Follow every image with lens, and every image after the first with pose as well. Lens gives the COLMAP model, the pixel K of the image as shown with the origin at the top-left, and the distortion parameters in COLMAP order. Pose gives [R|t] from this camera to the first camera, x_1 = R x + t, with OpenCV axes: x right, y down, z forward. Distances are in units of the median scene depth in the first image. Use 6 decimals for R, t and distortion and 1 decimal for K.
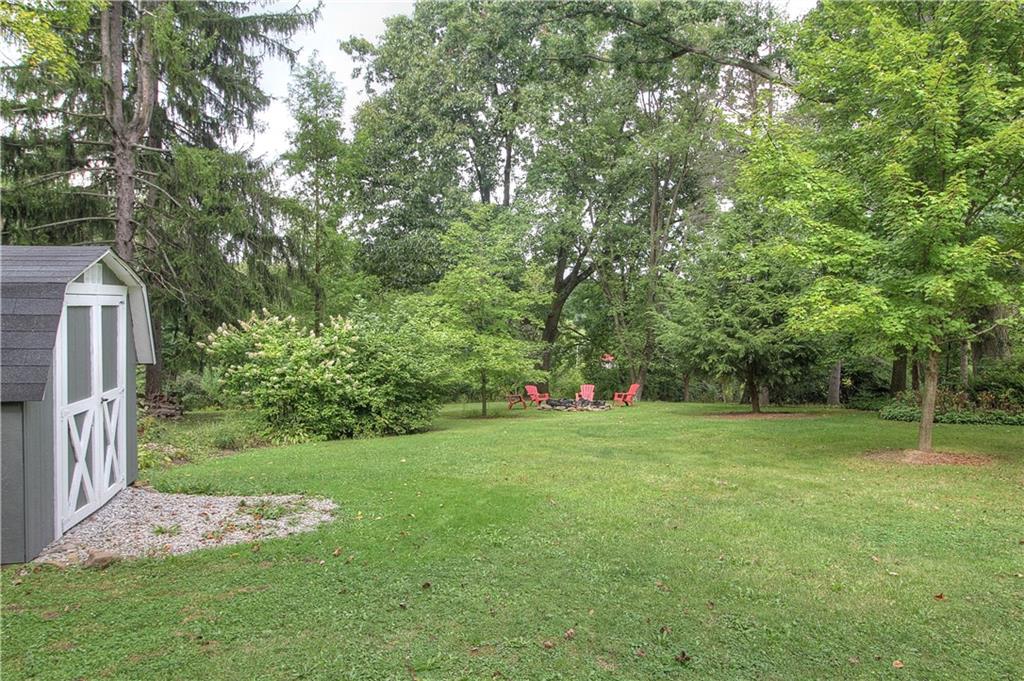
lens RADIAL K [[712.1, 0, 511.6], [0, 712.1, 339.4], [0, 0, 1]] dist [0.000069, -0.000036]
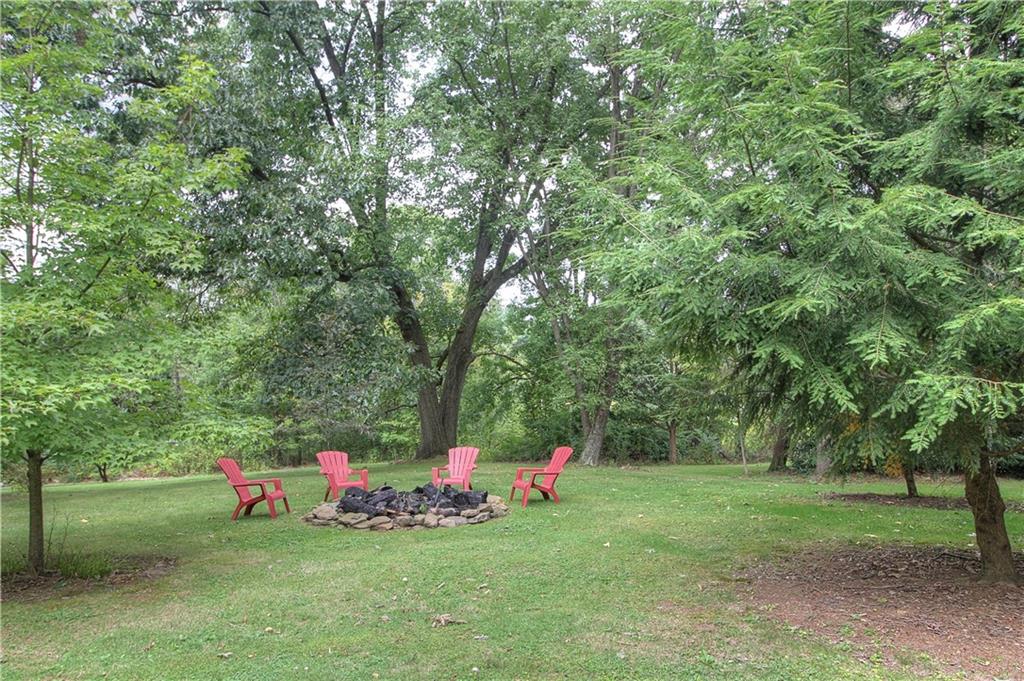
lens RADIAL K [[674.5, 0, 513.0], [0, 674.5, 343.3], [0, 0, 1]] dist [-0.000764, 0.000041]
pose [[0.999573, -0.008845, 0.027861, 0.081283], [0.010571, 0.997995, -0.062405, 0.016077], [-0.027253, 0.062673, 0.997662, 0.367579]]
